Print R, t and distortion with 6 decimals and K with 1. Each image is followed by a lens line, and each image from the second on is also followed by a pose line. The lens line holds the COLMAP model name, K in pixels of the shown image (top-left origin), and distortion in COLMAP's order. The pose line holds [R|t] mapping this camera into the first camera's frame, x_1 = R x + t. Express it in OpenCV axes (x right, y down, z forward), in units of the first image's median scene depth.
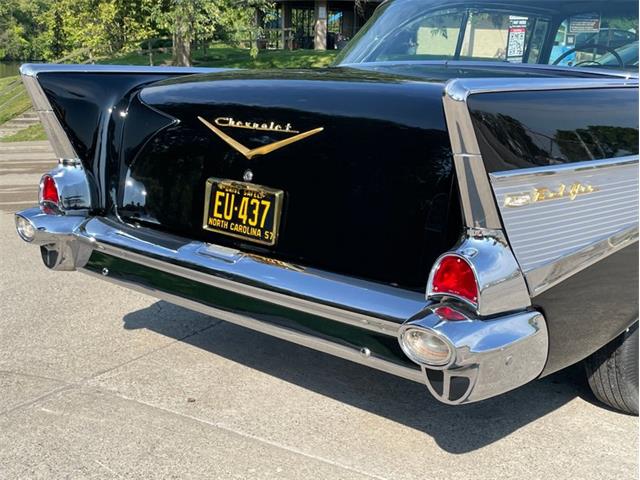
lens RADIAL K [[857.6, 0, 319.9], [0, 857.6, 242.0], [0, 0, 1]] dist [0.144812, 0.005292]
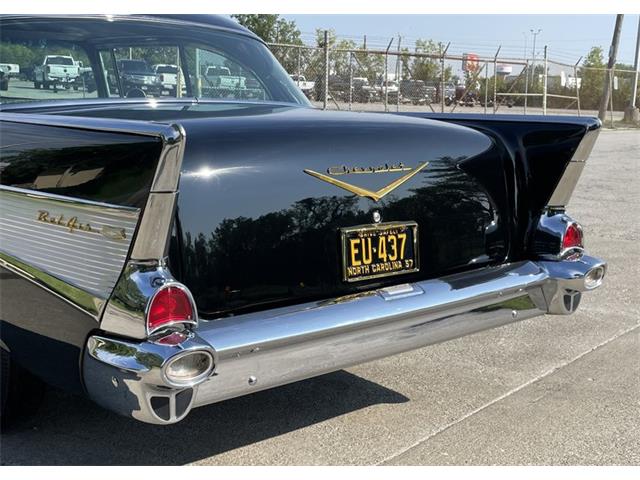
lens RADIAL K [[866.2, 0, 319.3], [0, 866.2, 264.4], [0, 0, 1]] dist [0.138757, -0.092284]
pose [[0.086693, -0.196742, 0.976615, -1.135831], [0.201296, 0.963545, 0.176240, -0.221646], [-0.975687, 0.181310, 0.123136, 0.944137]]
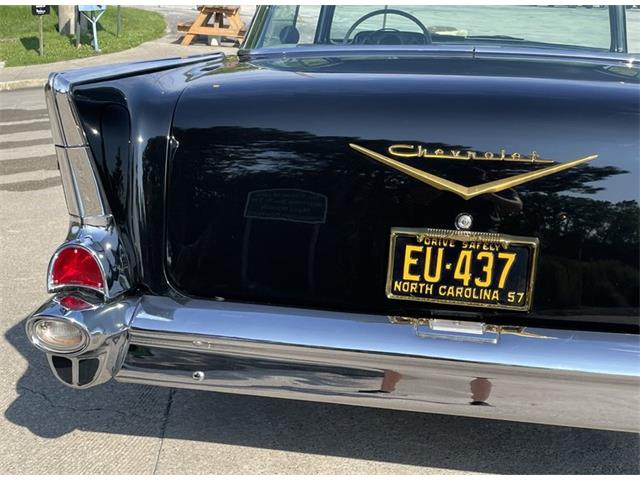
lens RADIAL K [[866.2, 0, 319.3], [0, 866.2, 264.4], [0, 0, 1]] dist [0.138757, -0.092284]
pose [[0.824538, -0.133870, 0.549741, -0.611976], [0.096980, 0.990667, 0.095784, -0.125091], [-0.557433, -0.025664, 0.829825, 0.433619]]
